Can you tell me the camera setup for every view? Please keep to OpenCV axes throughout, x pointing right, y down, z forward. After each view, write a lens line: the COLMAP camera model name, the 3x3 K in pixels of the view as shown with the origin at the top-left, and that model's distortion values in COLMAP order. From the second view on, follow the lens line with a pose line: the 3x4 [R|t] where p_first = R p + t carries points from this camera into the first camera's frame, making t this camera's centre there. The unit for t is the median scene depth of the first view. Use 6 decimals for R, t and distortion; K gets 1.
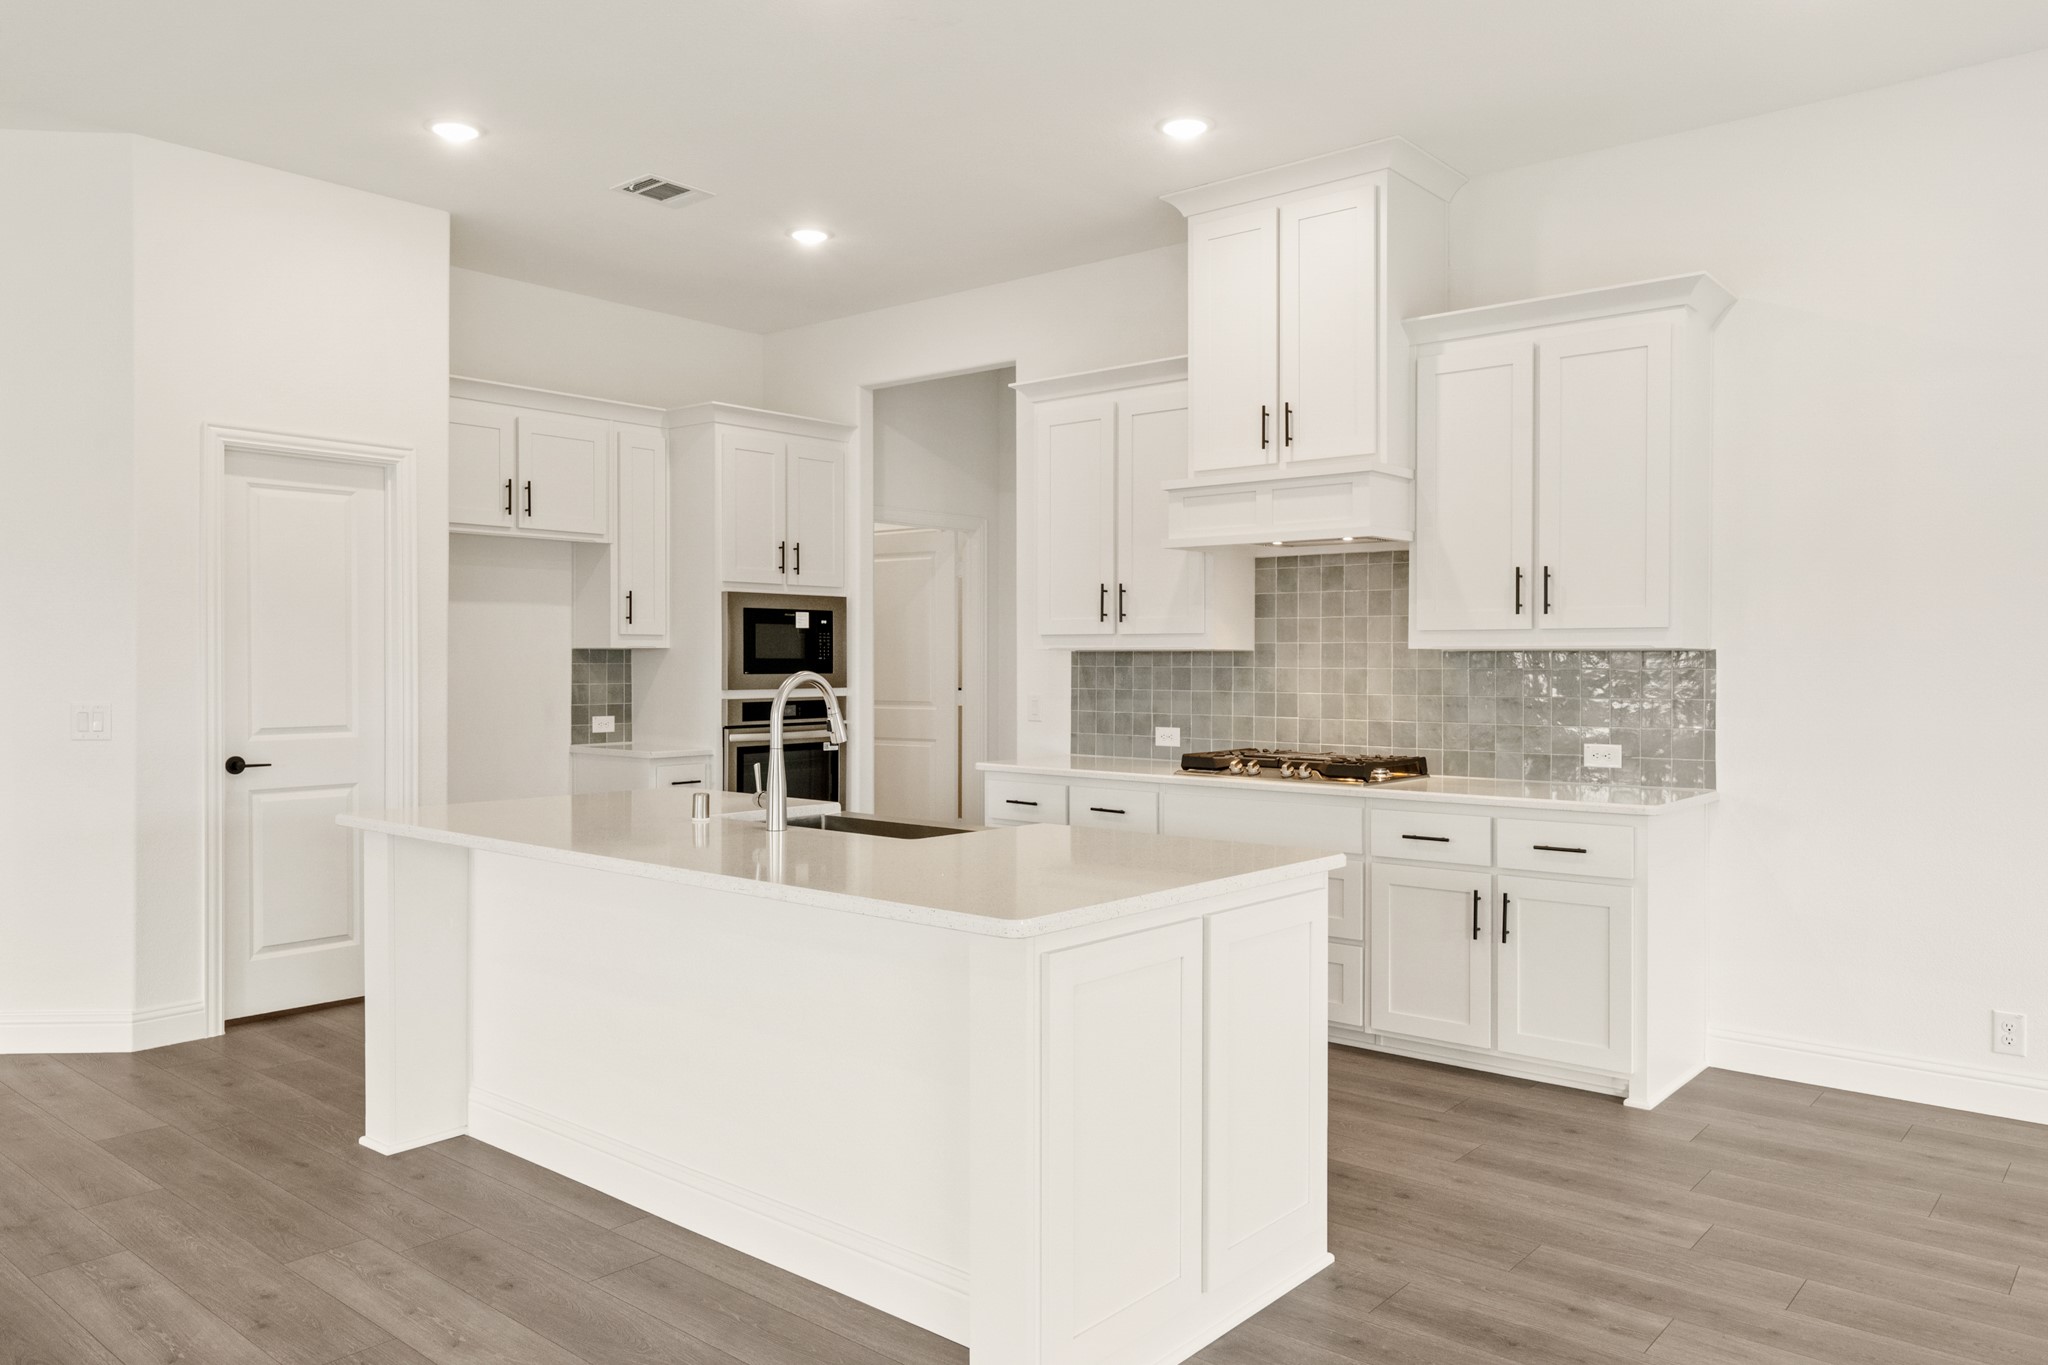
lens RADIAL K [[1421.1, 0, 1037.0], [0, 1421.1, 672.6], [0, 0, 1]] dist [0.003815, -0.001284]
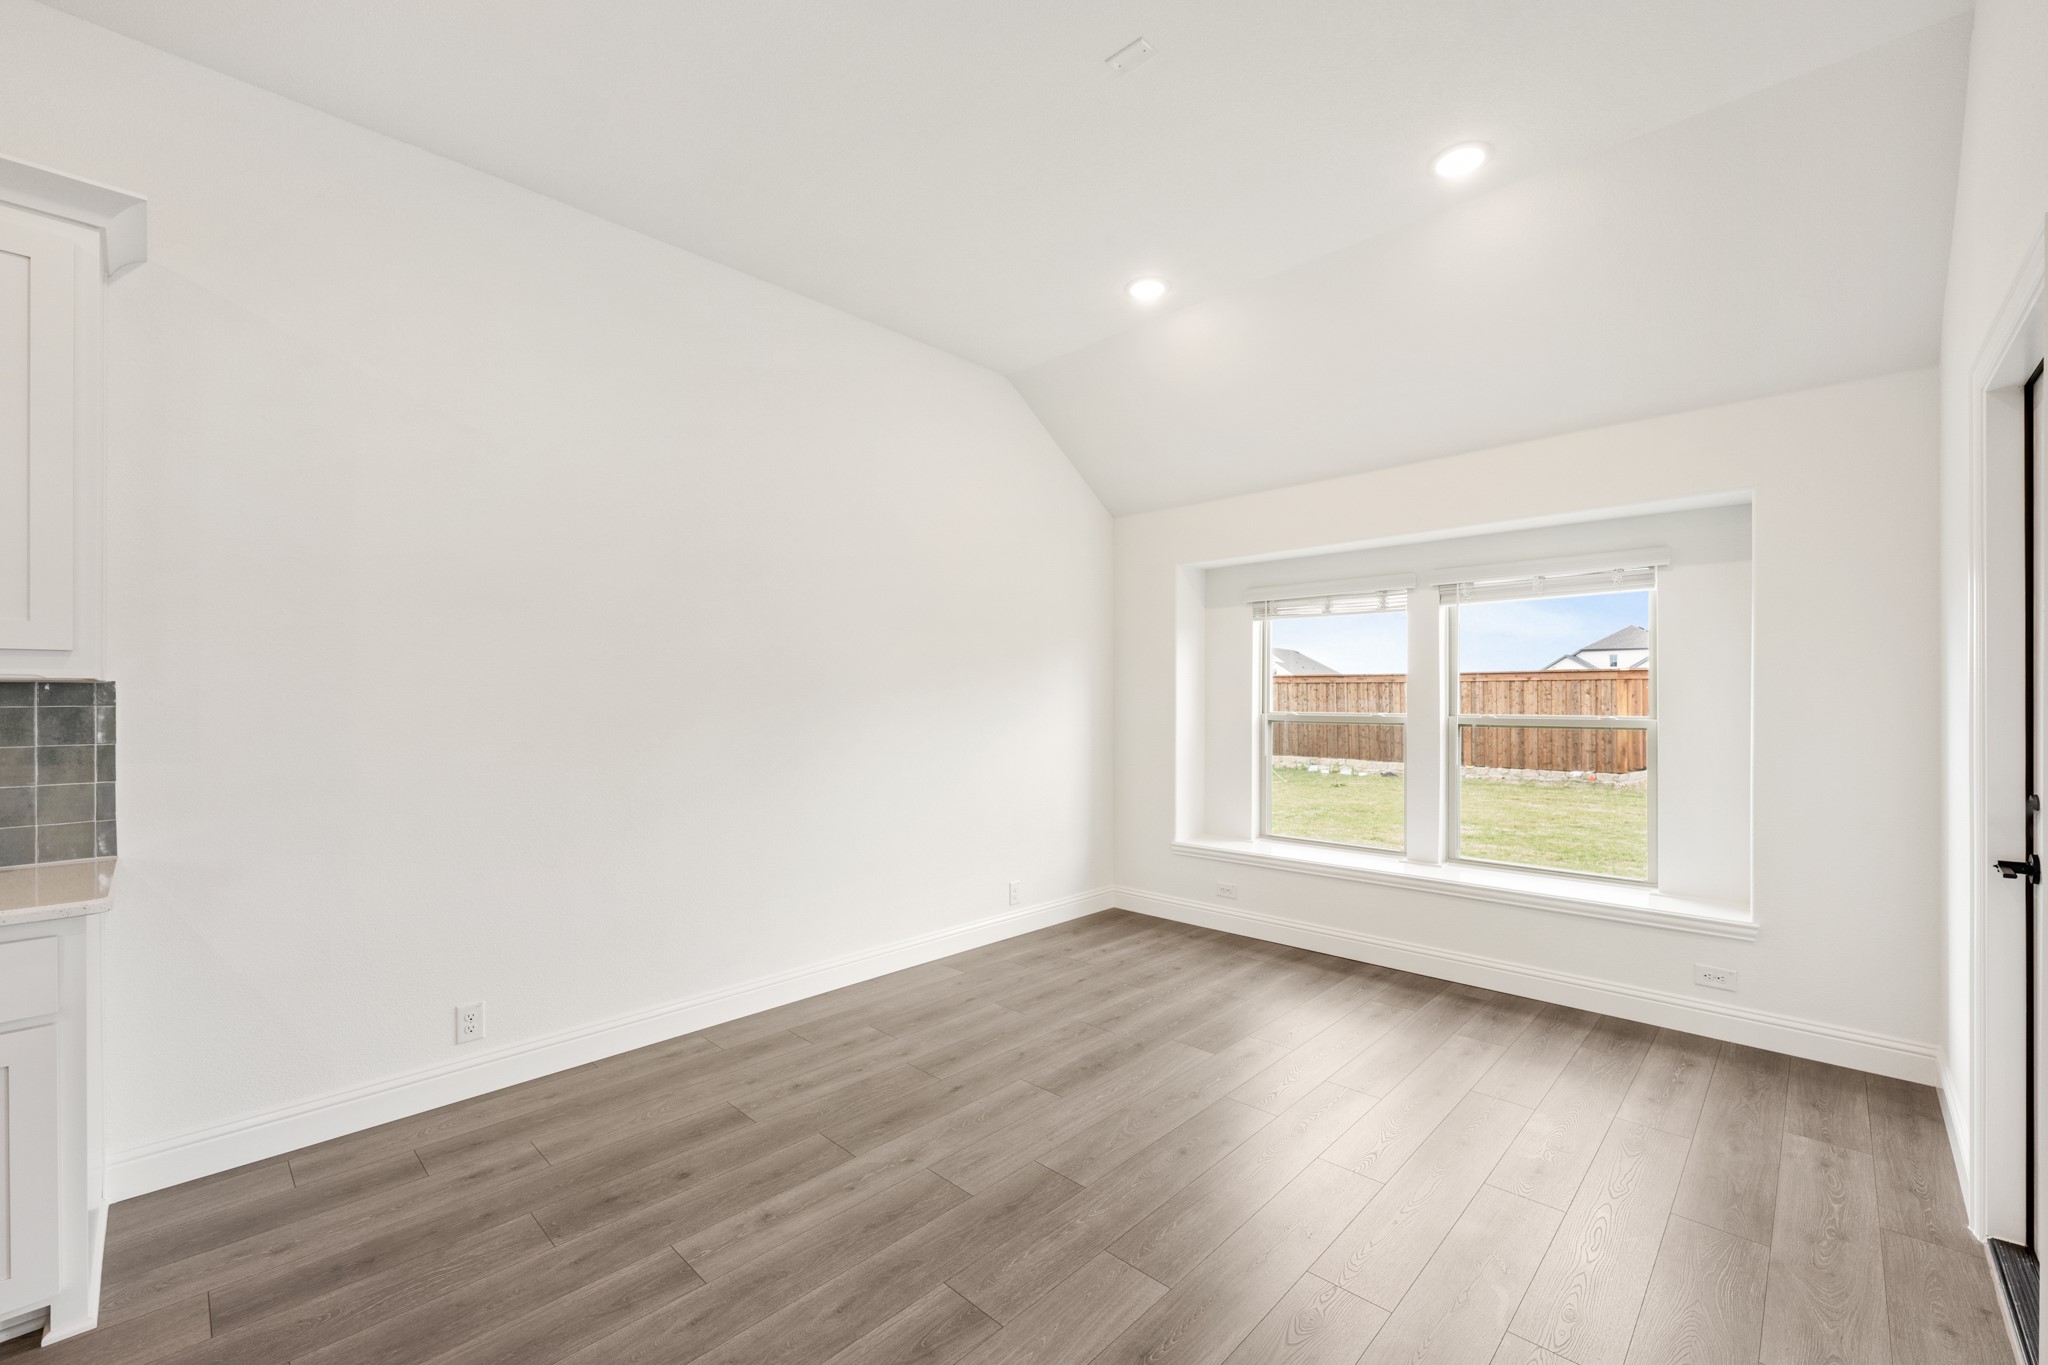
lens RADIAL K [[837.5, 0, 1020.1], [0, 837.5, 692.6], [0, 0, 1]] dist [-0.004184, 0.000397]
pose [[0.074492, 0.000793, 0.997221, 0.050626], [0.009311, 0.999956, -0.001491, -0.004755], [-0.997178, 0.009396, 0.074481, 0.512598]]
